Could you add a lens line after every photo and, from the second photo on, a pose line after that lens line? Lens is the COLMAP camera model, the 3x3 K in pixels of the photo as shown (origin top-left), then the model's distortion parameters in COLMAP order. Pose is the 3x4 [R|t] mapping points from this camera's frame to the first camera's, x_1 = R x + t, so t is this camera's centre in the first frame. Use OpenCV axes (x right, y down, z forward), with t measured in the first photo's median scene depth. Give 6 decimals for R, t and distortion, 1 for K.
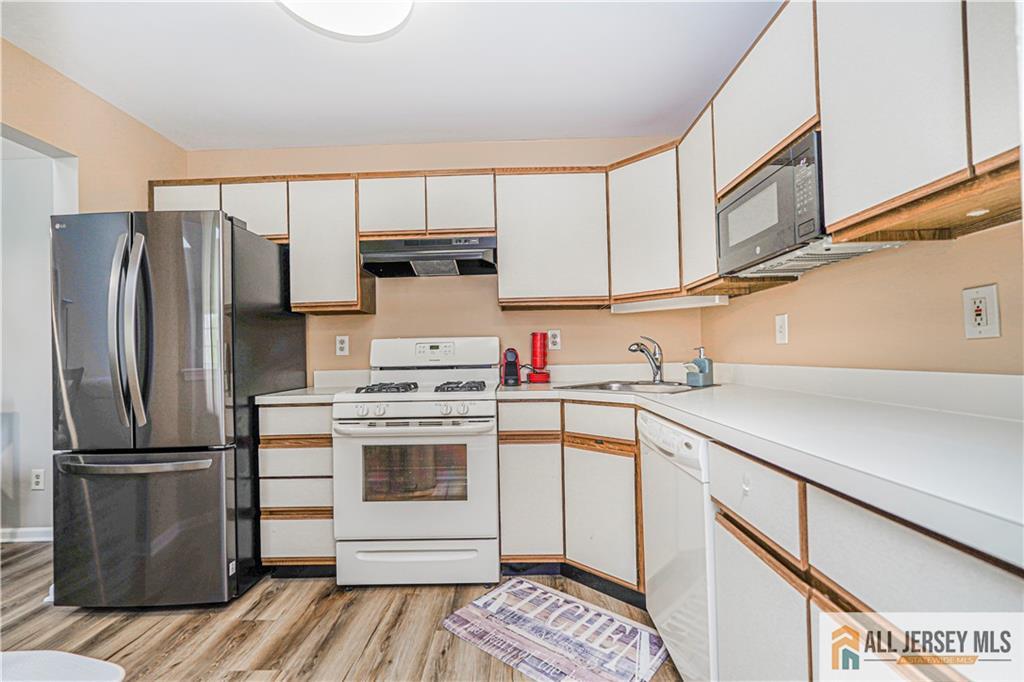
lens RADIAL K [[452.0, 0, 511.0], [0, 452.0, 346.0], [0, 0, 1]] dist [-0.023065, 0.010637]
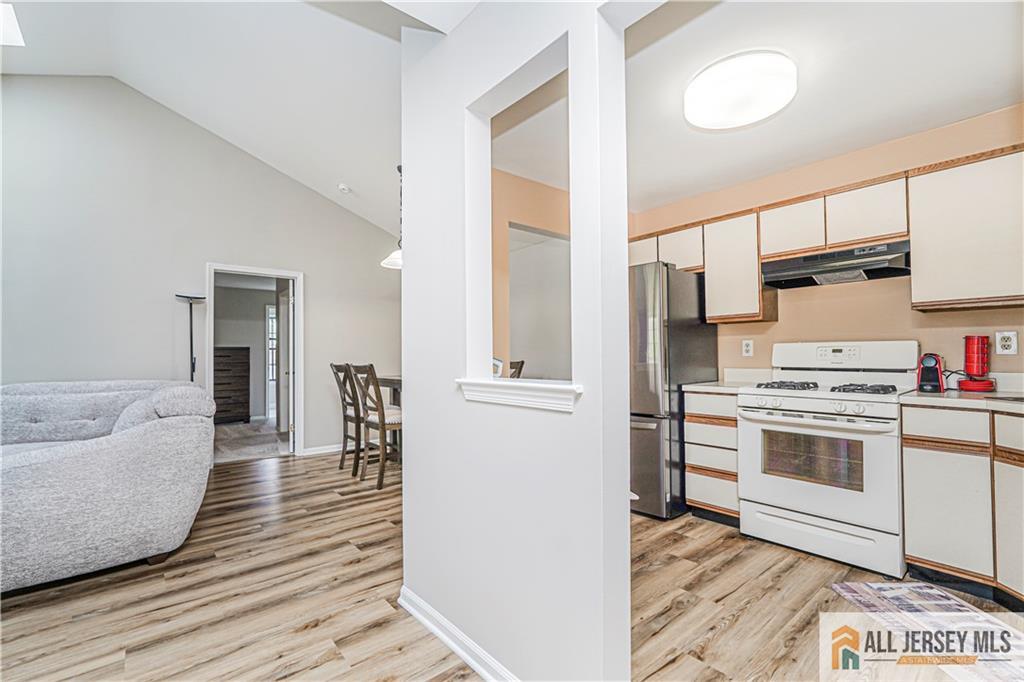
lens RADIAL K [[452.0, 0, 511.0], [0, 452.0, 346.0], [0, 0, 1]] dist [-0.023065, 0.010637]
pose [[0.652861, 0.002832, -0.757472, 0.163122], [0.007474, 0.999920, 0.010179, -0.031350], [0.757441, -0.012307, 0.652788, -0.352227]]
